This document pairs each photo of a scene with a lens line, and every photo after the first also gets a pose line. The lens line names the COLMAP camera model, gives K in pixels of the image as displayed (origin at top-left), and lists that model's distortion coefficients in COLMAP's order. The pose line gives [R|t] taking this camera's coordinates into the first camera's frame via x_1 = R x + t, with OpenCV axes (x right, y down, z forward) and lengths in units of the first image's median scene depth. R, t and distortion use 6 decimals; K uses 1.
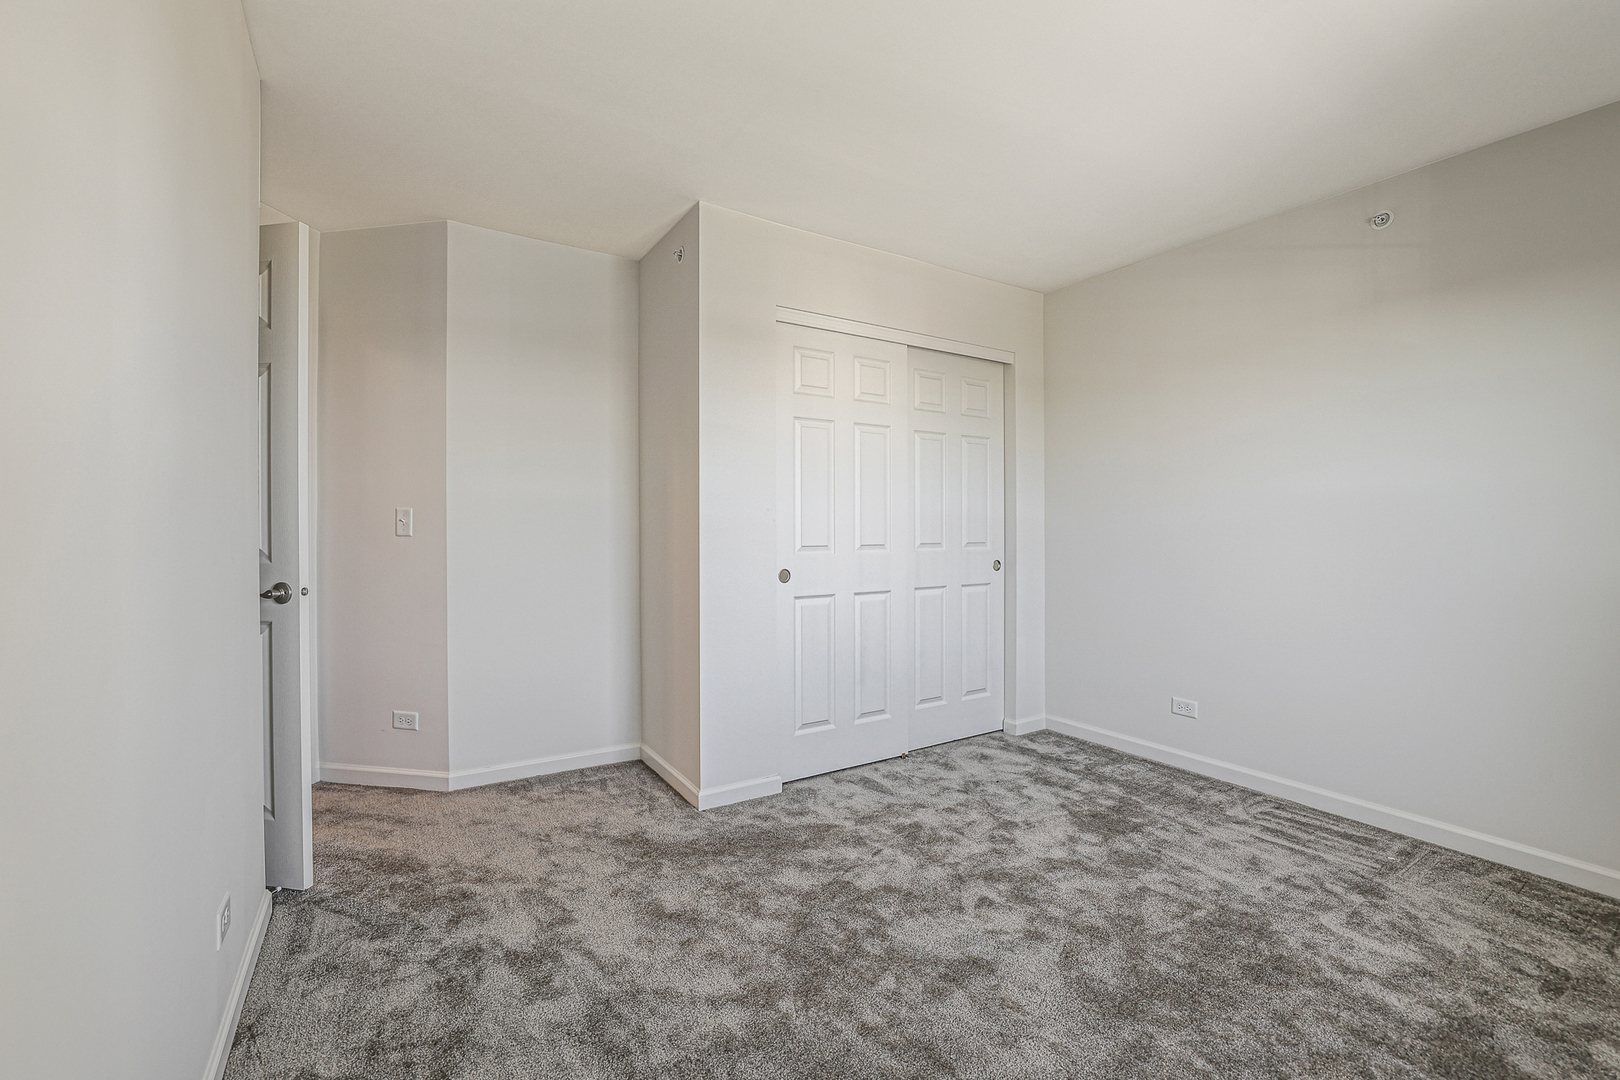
lens RADIAL K [[713.6, 0, 809.3], [0, 713.6, 526.7], [0, 0, 1]] dist [-0.031565, 0.018016]
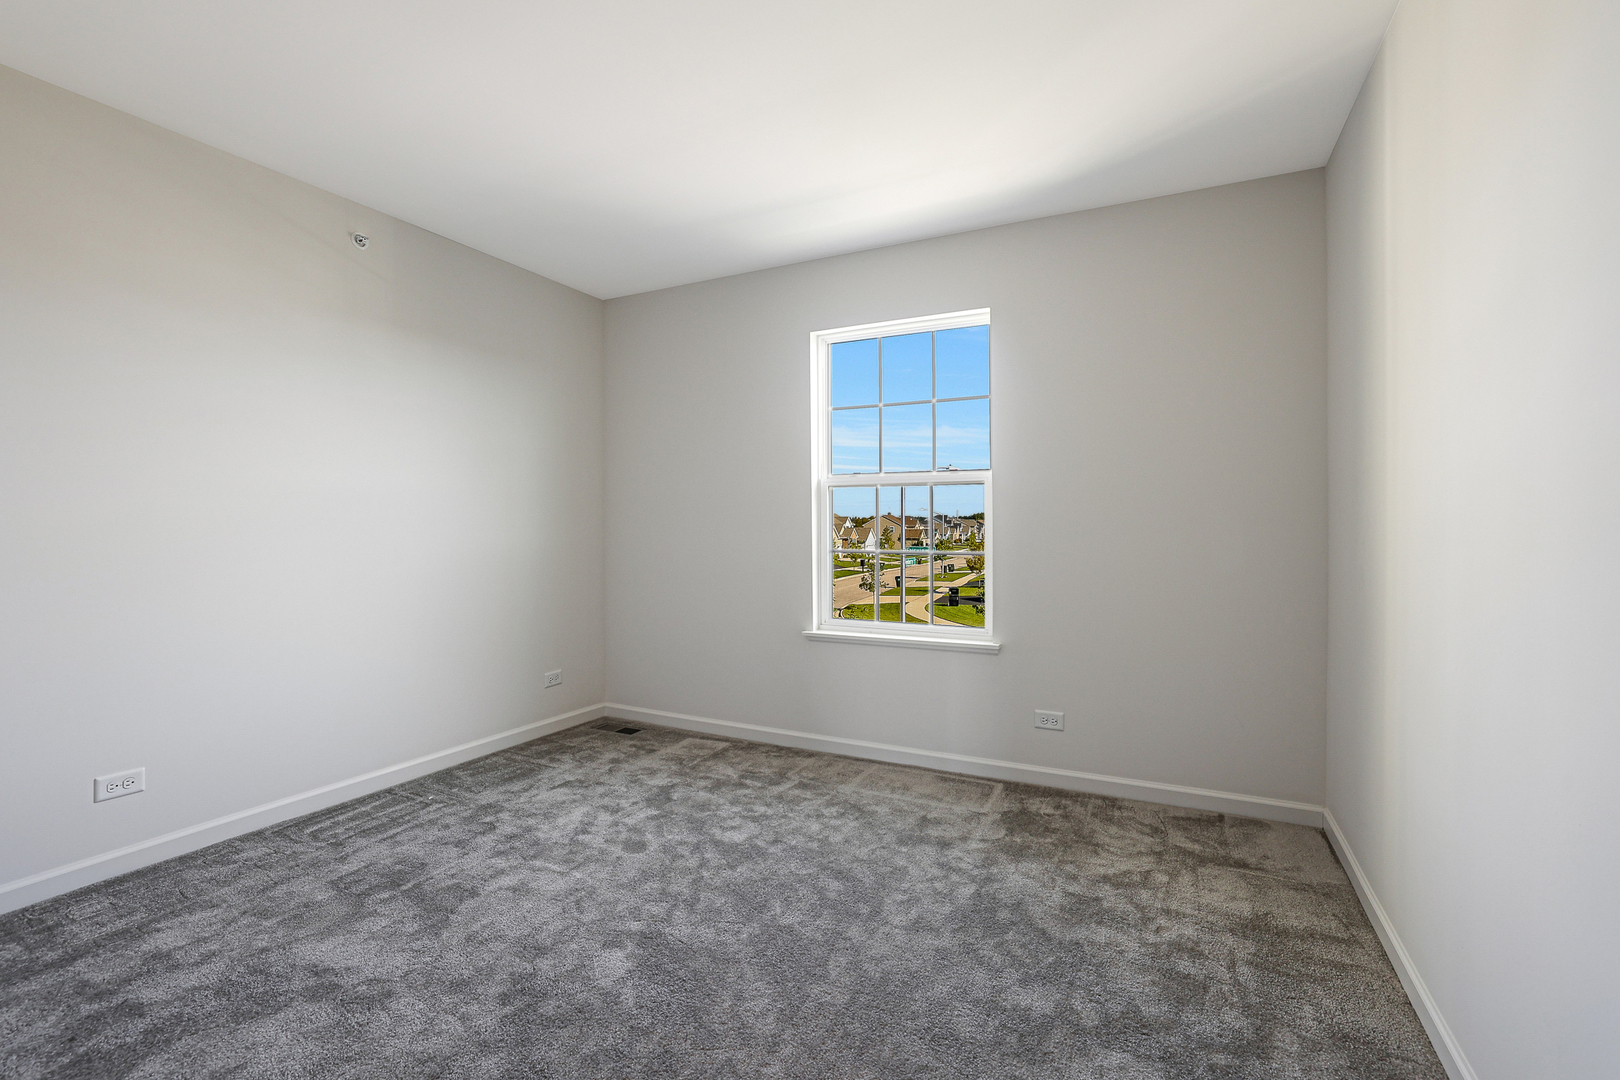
lens RADIAL K [[713.6, 0, 809.3], [0, 713.6, 526.7], [0, 0, 1]] dist [-0.031565, 0.018016]
pose [[-0.500547, -0.001281, 0.865708, -0.514898], [-0.002231, 0.999997, 0.000190, 0.007464], [-0.865706, -0.001837, -0.500549, 1.002158]]
